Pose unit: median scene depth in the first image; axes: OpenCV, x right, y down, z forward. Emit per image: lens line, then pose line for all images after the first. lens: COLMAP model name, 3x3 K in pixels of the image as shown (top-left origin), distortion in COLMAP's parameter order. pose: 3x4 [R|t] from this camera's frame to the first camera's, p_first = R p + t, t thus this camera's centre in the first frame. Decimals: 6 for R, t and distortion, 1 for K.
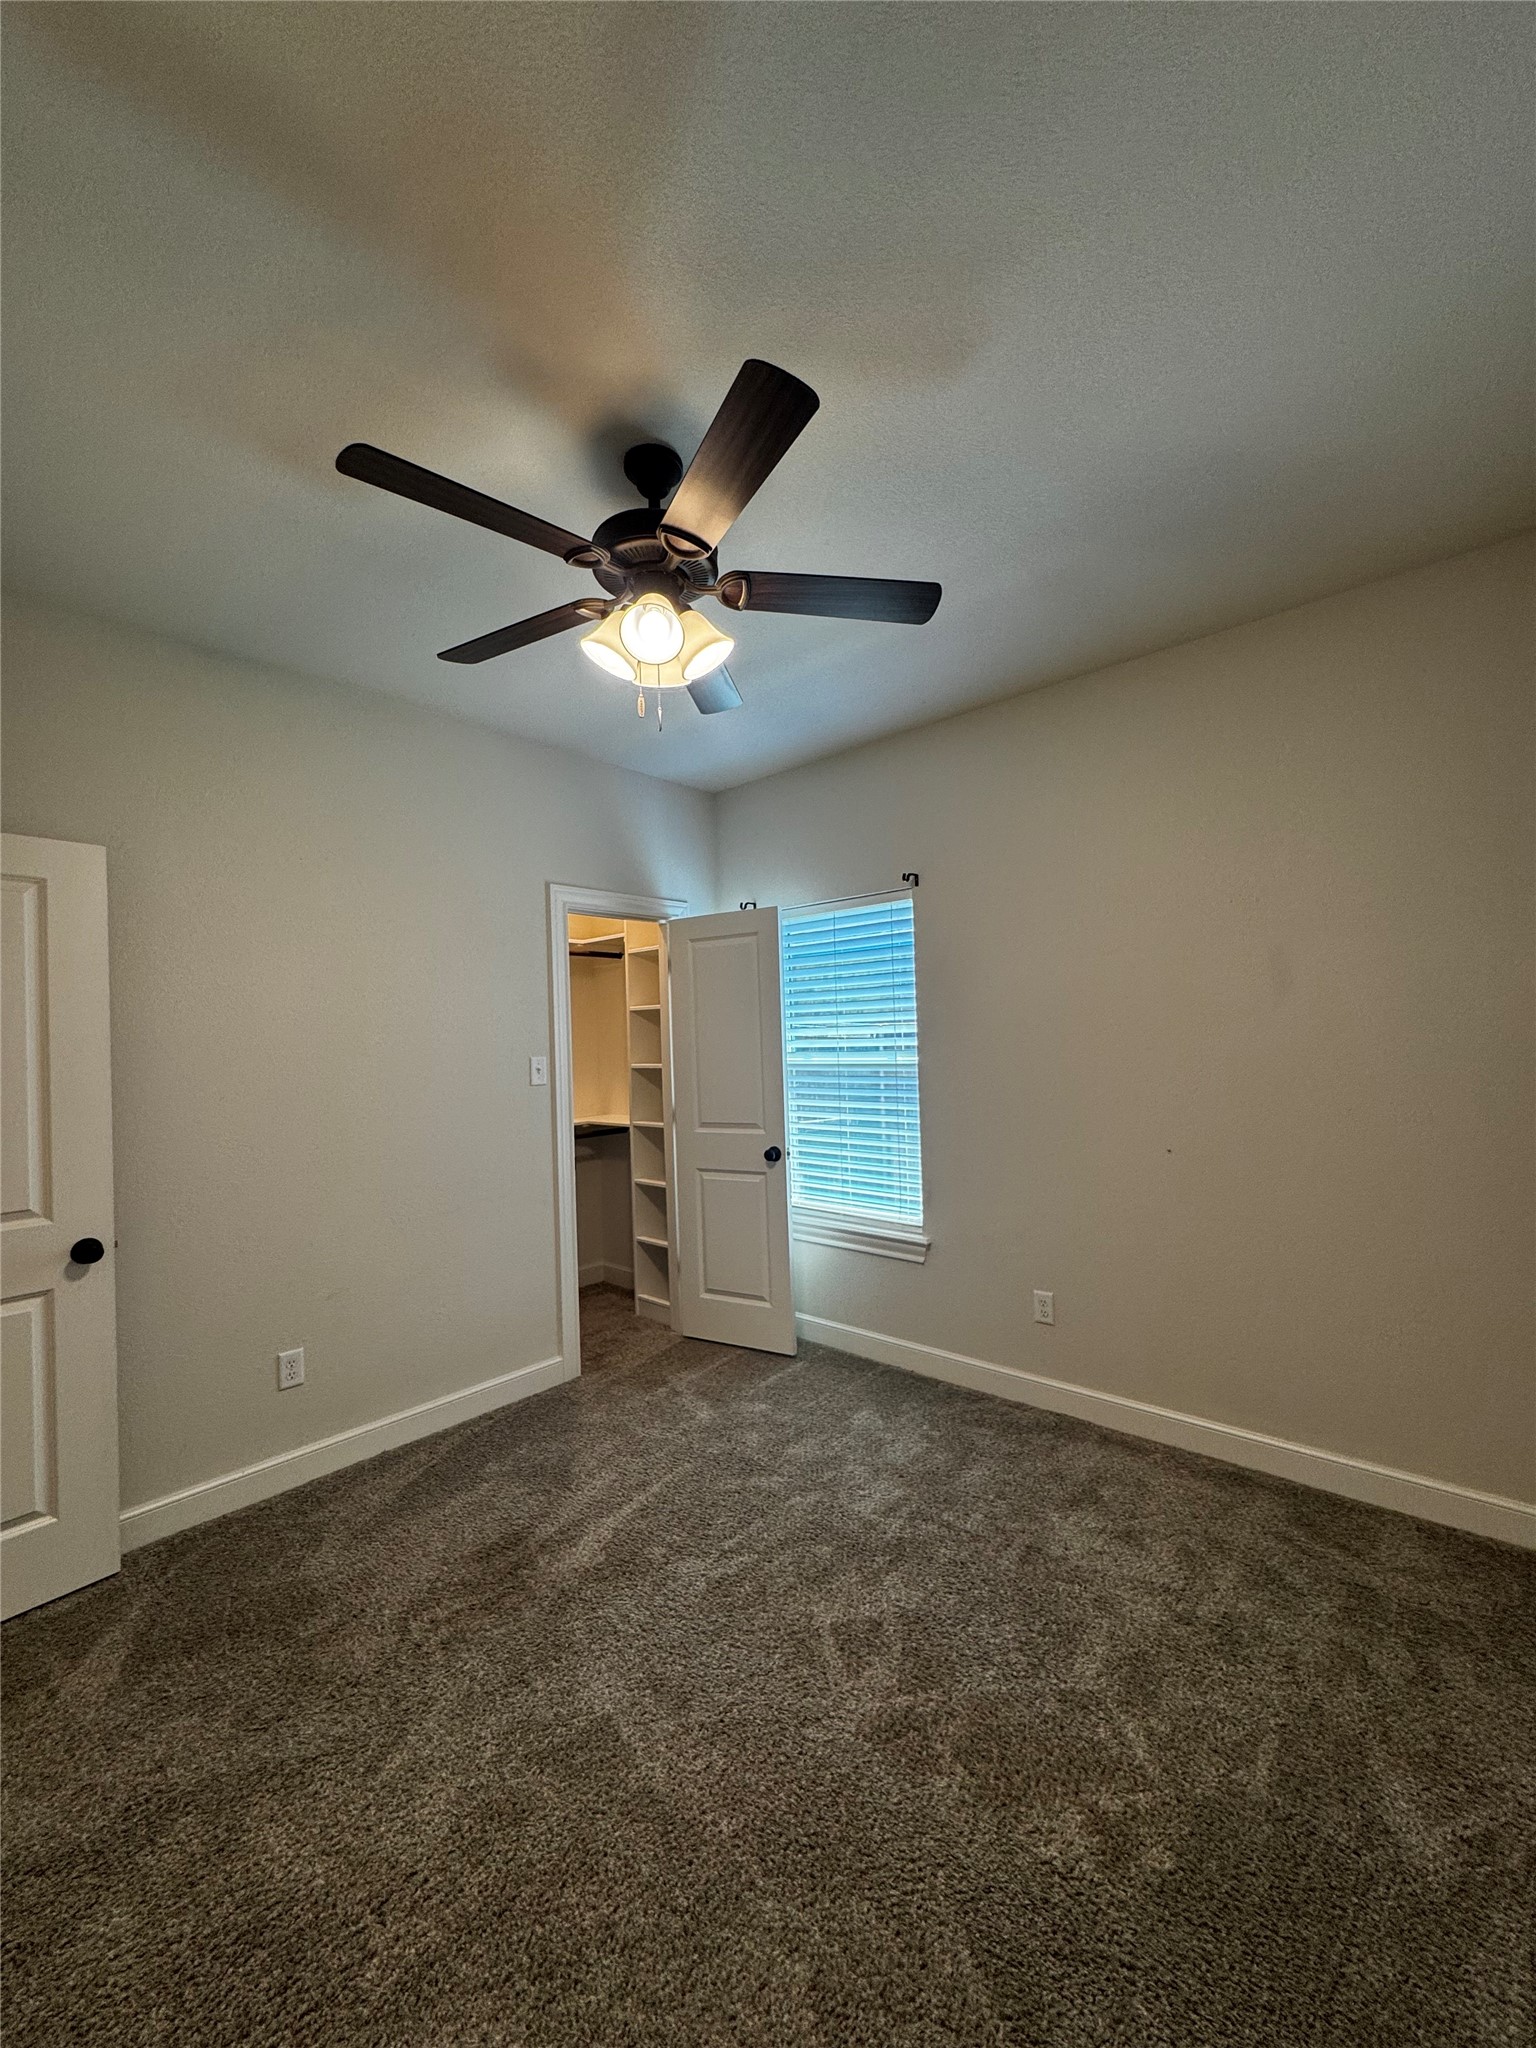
lens RADIAL K [[826.2, 0, 768.0], [0, 826.2, 1024.0], [0, 0, 1]] dist [0.003694, 0.000444]
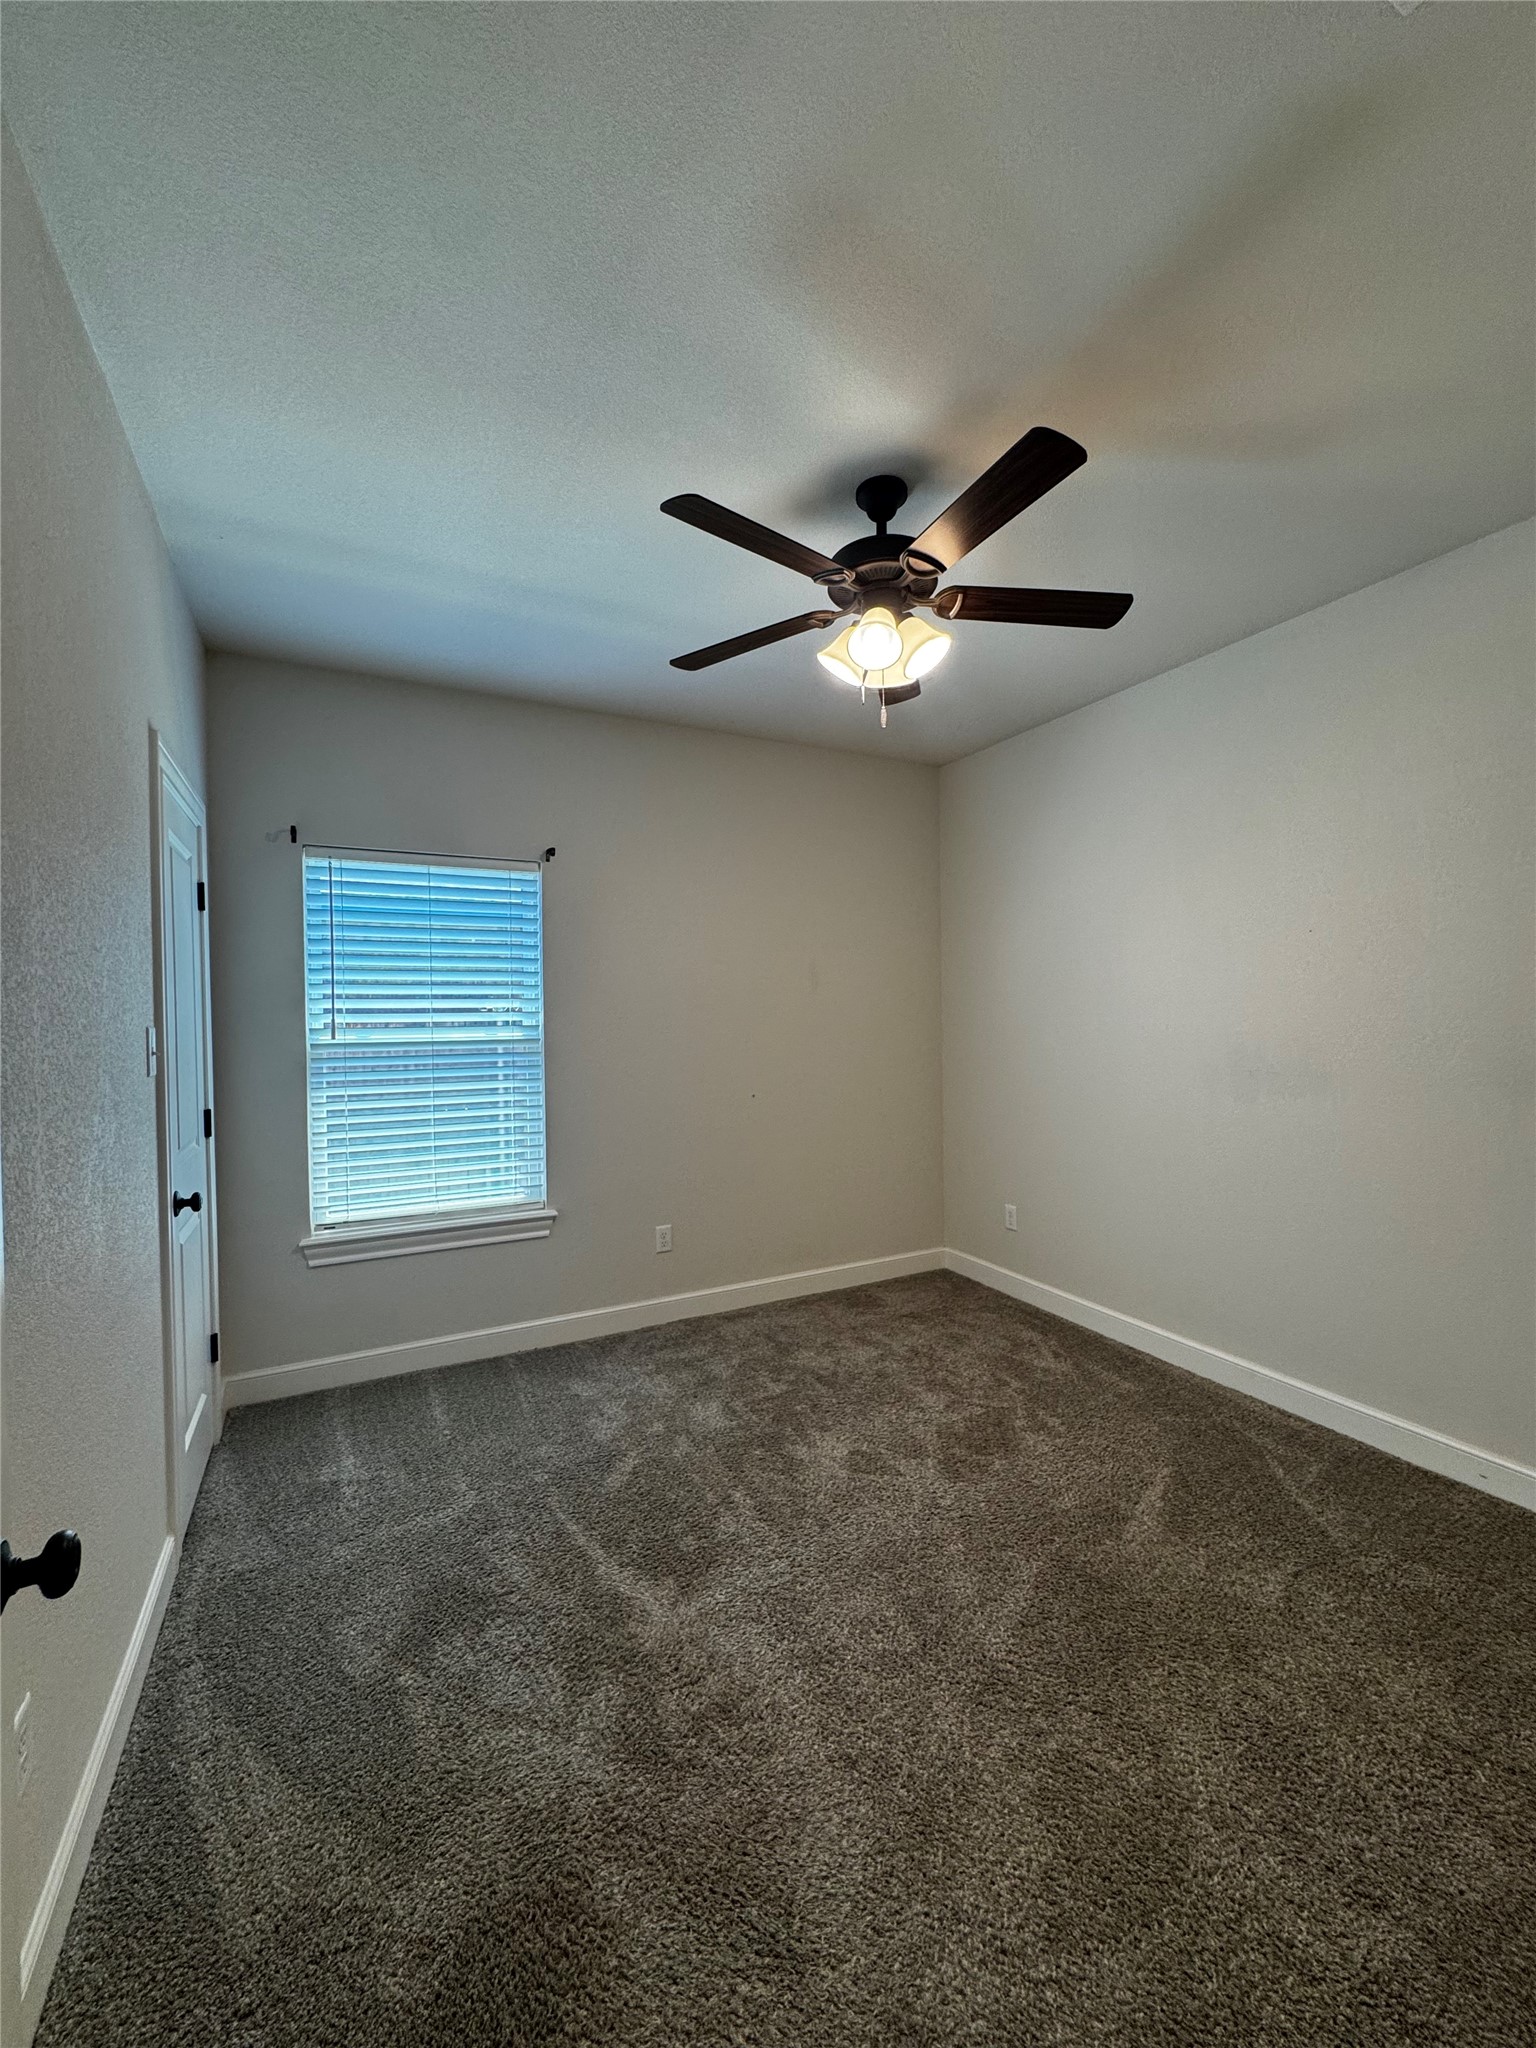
lens RADIAL K [[816.7, 0, 768.0], [0, 816.7, 1024.0], [0, 0, 1]] dist [-0.003004, 0.000691]
pose [[0.357468, 0.017783, 0.933756, -0.800608], [0.001749, 0.999804, -0.019710, 0.063290], [-0.933924, 0.008679, 0.357367, 0.486435]]
